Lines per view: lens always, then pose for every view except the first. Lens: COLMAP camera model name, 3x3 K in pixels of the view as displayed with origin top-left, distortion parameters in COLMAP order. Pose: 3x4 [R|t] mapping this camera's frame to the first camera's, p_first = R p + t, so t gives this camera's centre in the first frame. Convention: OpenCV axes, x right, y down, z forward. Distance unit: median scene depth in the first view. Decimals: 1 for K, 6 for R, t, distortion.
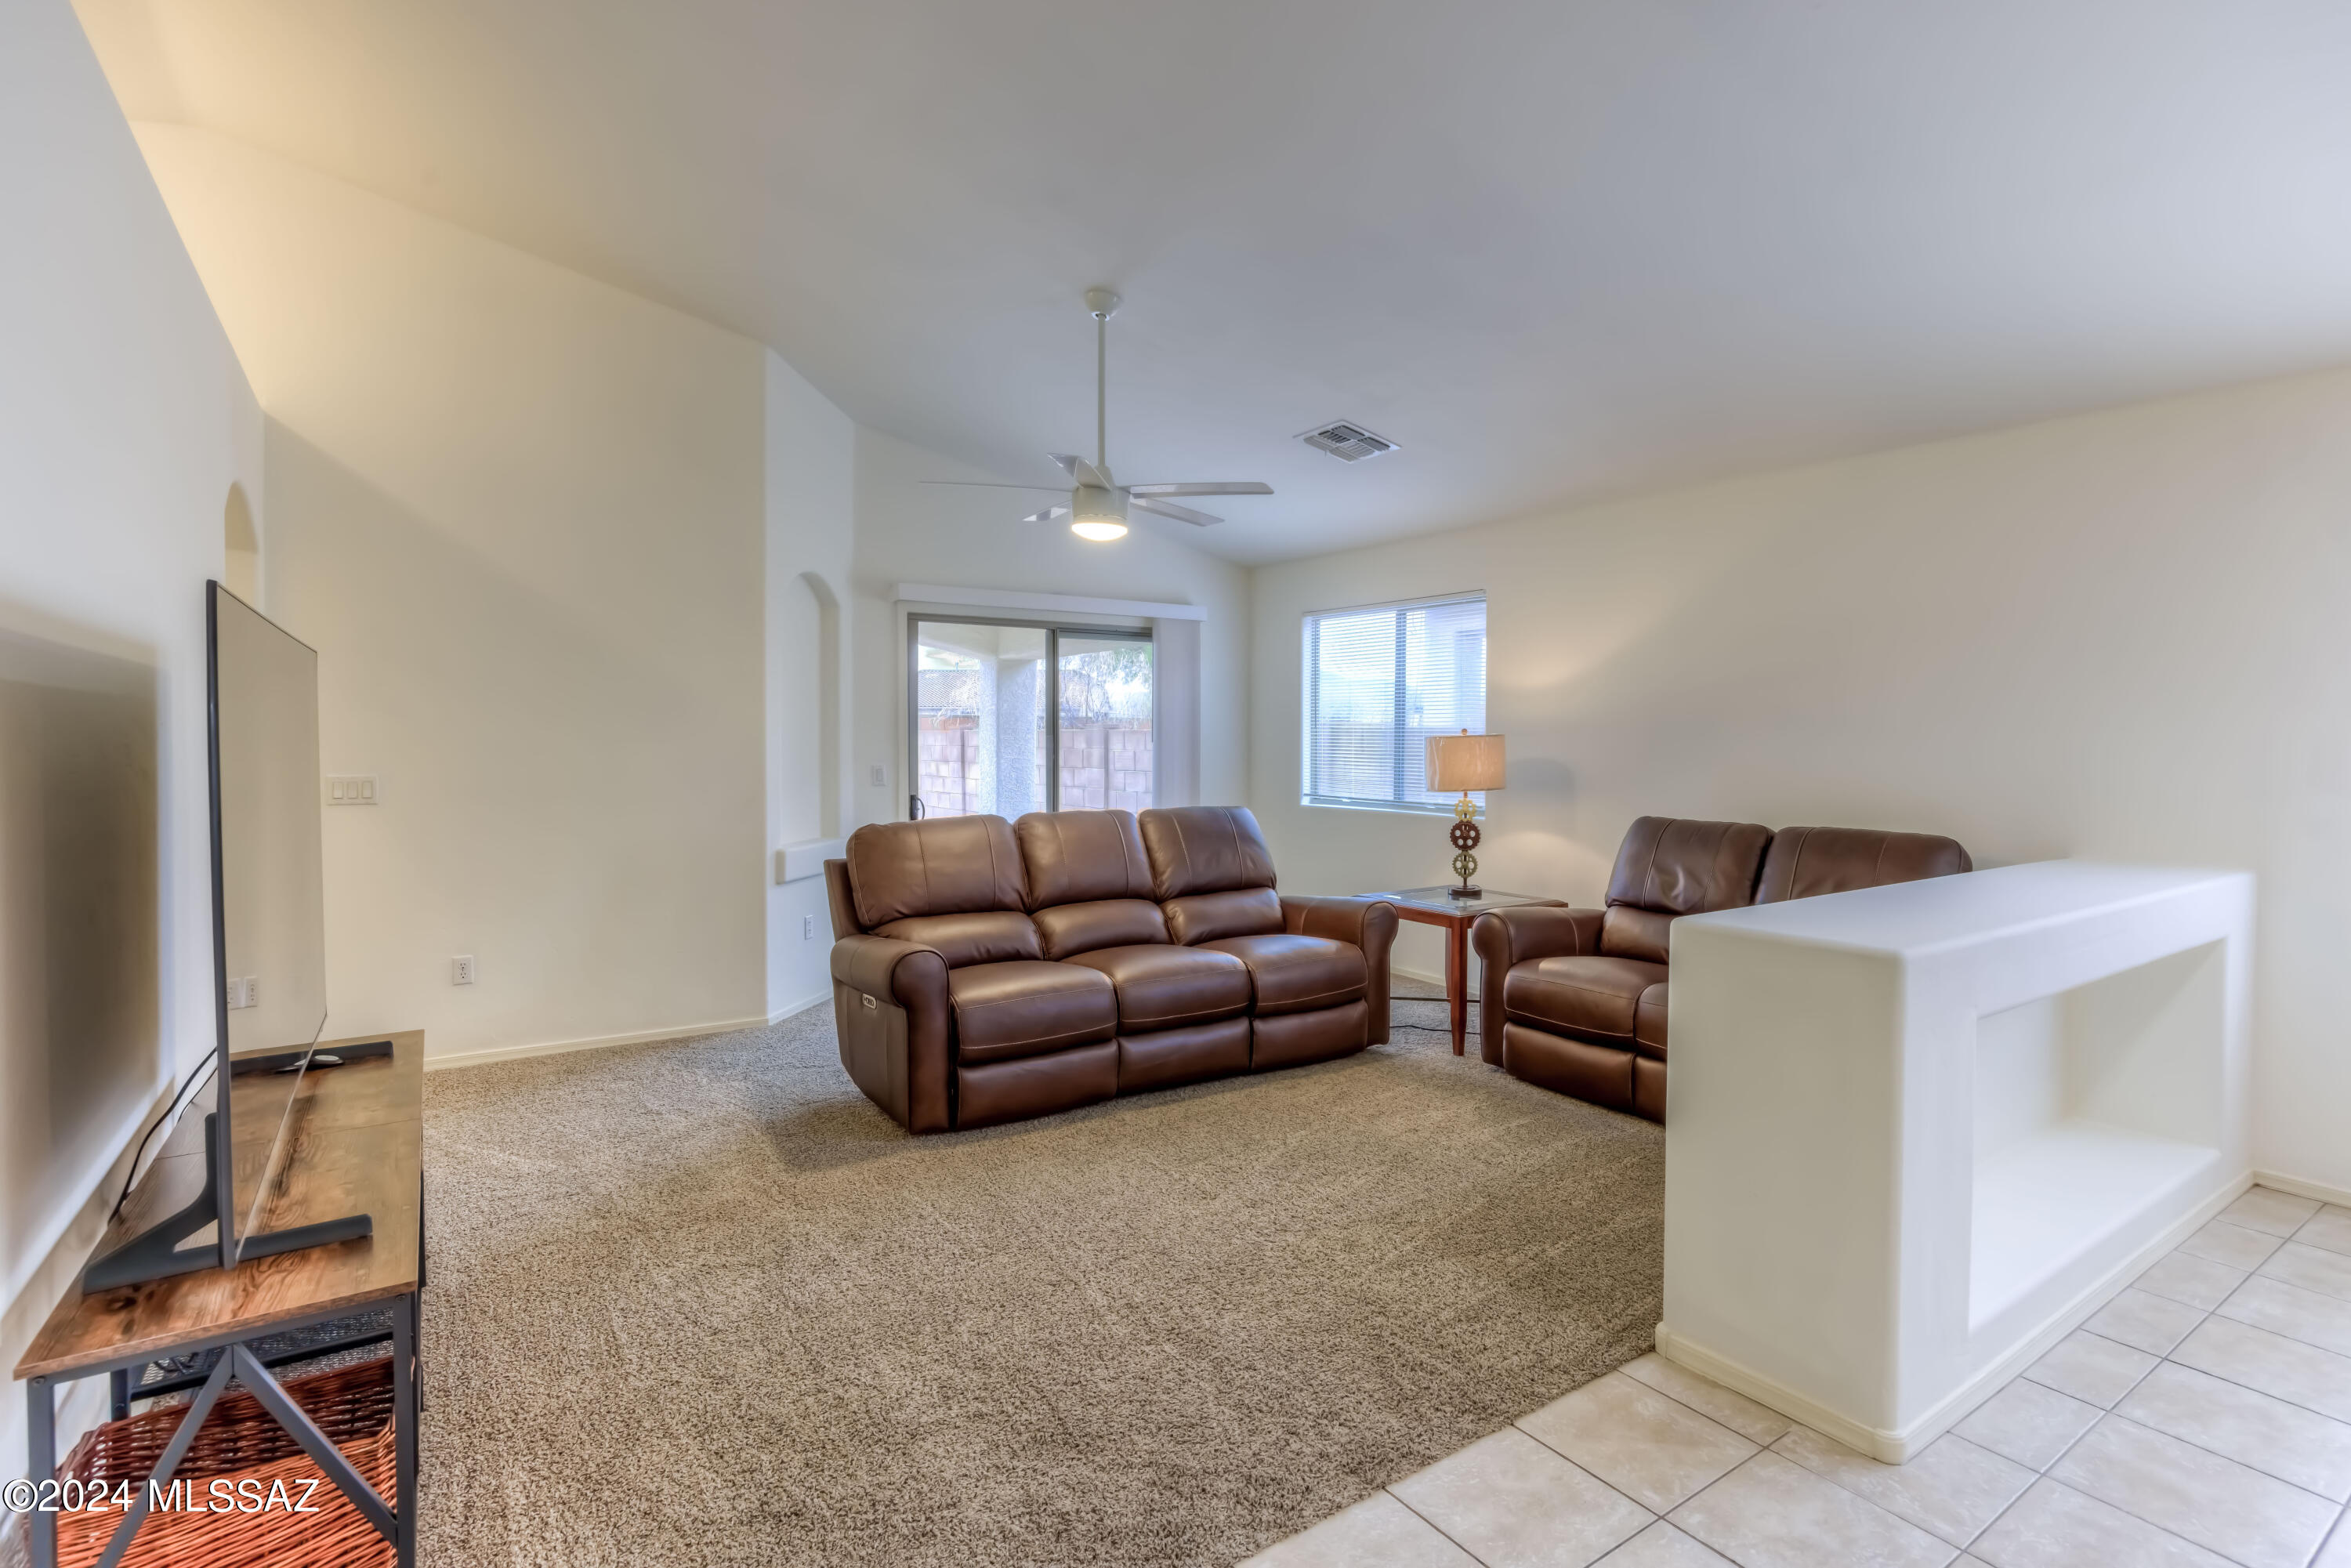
lens RADIAL K [[1154.5, 0, 1216.0], [0, 1154.5, 772.7], [0, 0, 1]] dist [-0.026743, 0.012568]
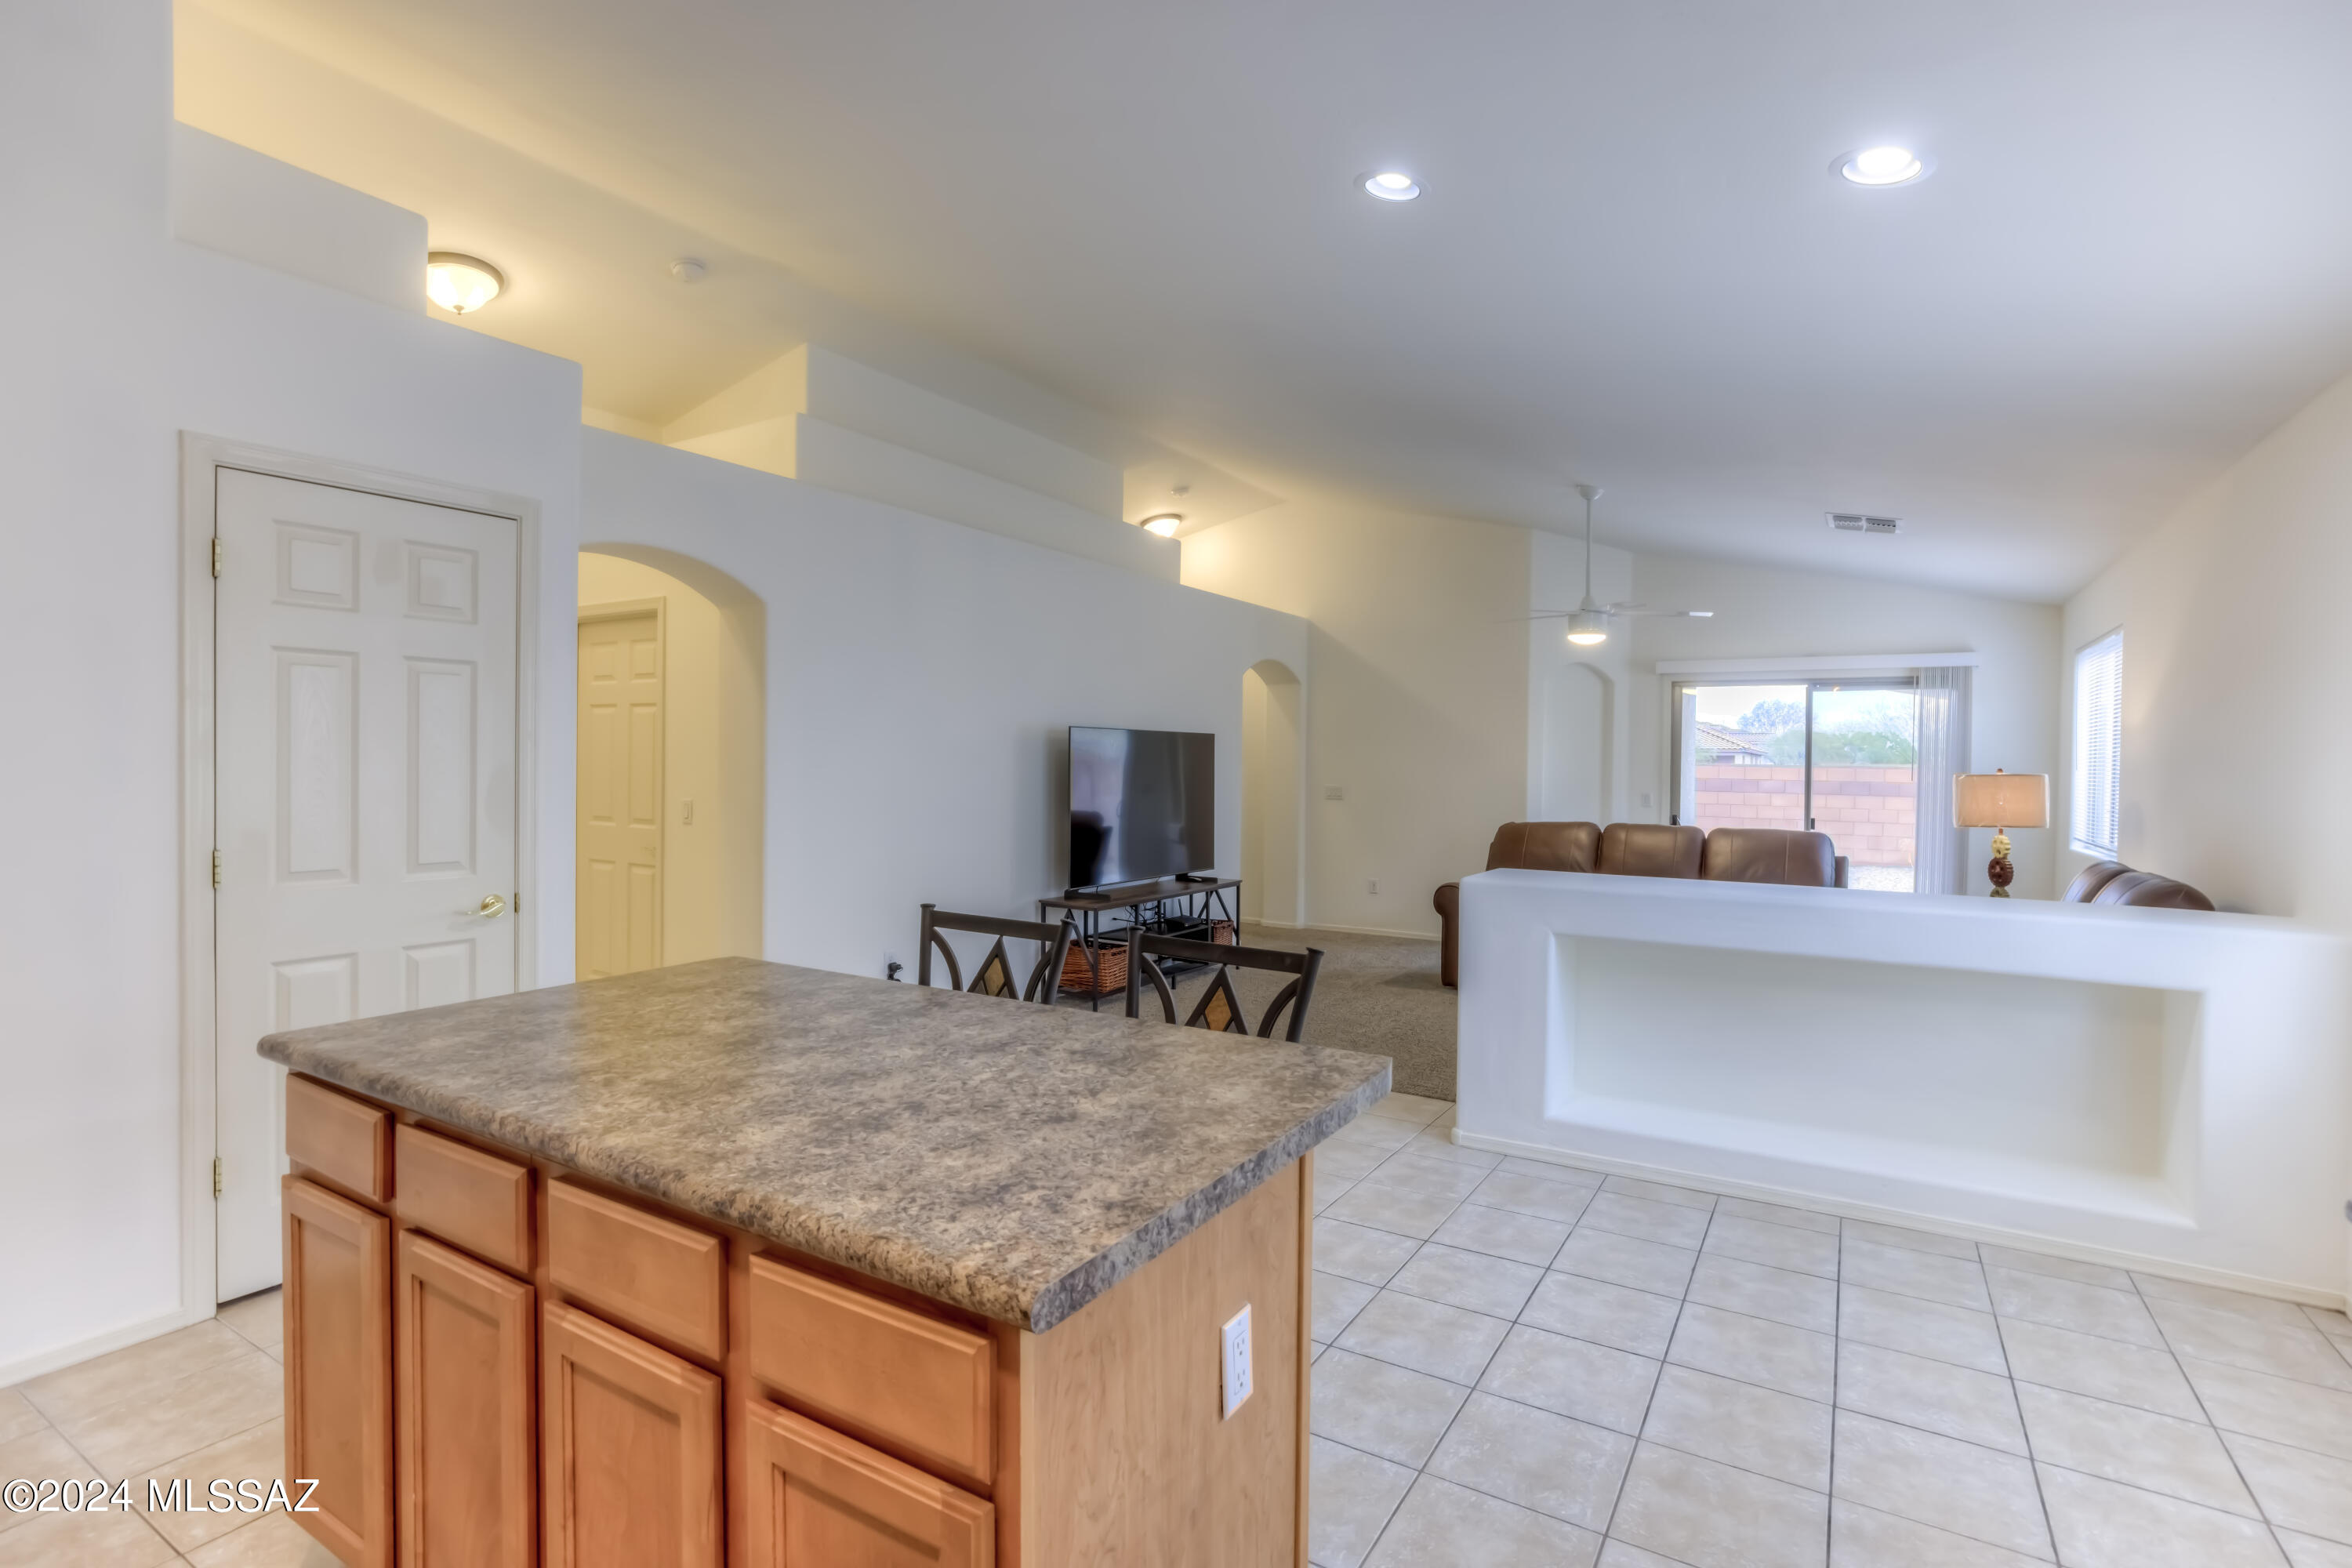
lens RADIAL K [[1127.9, 0, 1202.9], [0, 1127.9, 761.9], [0, 0, 1]] dist [-0.020264, 0.013374]
pose [[0.422176, 0.003618, -0.906507, 0.715378], [-0.043880, 0.998901, -0.016449, 0.002707], [0.905451, 0.046722, 0.421871, -0.063212]]
